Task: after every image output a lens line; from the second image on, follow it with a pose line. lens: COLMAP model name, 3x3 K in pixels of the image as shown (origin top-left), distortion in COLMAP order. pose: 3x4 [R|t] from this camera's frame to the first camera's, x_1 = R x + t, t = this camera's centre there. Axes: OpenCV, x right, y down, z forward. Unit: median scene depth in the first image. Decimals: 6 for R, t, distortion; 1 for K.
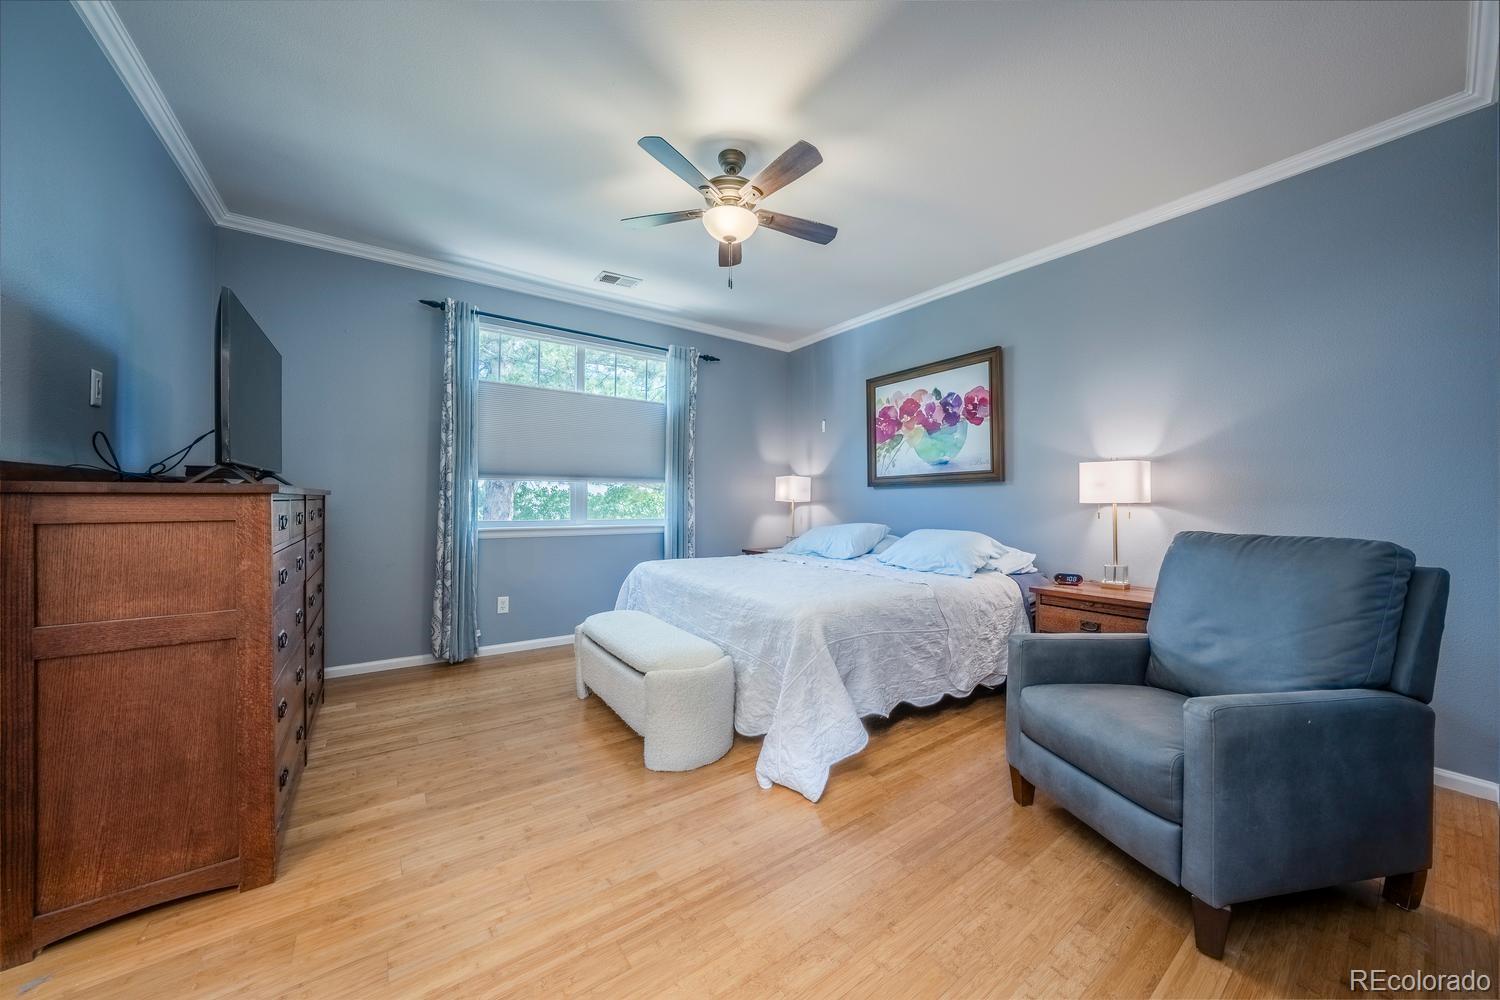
lens RADIAL K [[509.7, 0, 749.0], [0, 509.7, 503.1], [0, 0, 1]] dist [-0.001634, -0.000066]
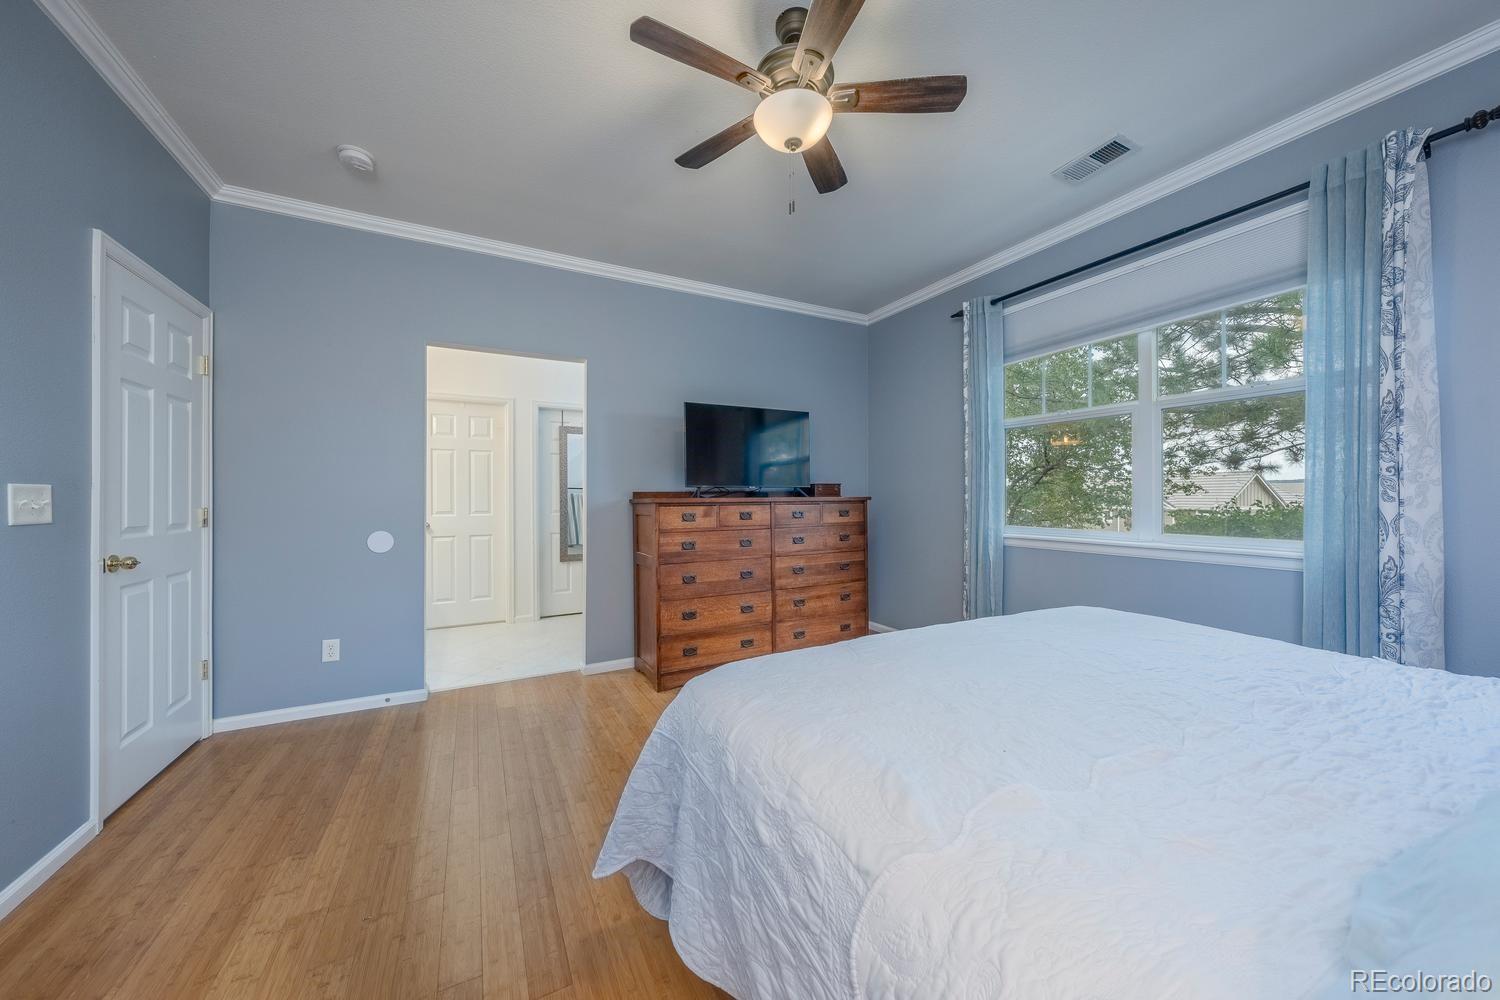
lens RADIAL K [[509.7, 0, 747.0], [0, 509.7, 499.5], [0, 0, 1]] dist [-0.001634, -0.000066]
pose [[-0.113556, -0.005023, -0.993519, 0.555596], [0.002180, 0.999984, -0.005305, -0.011041], [0.993529, -0.002769, -0.113543, 0.829198]]
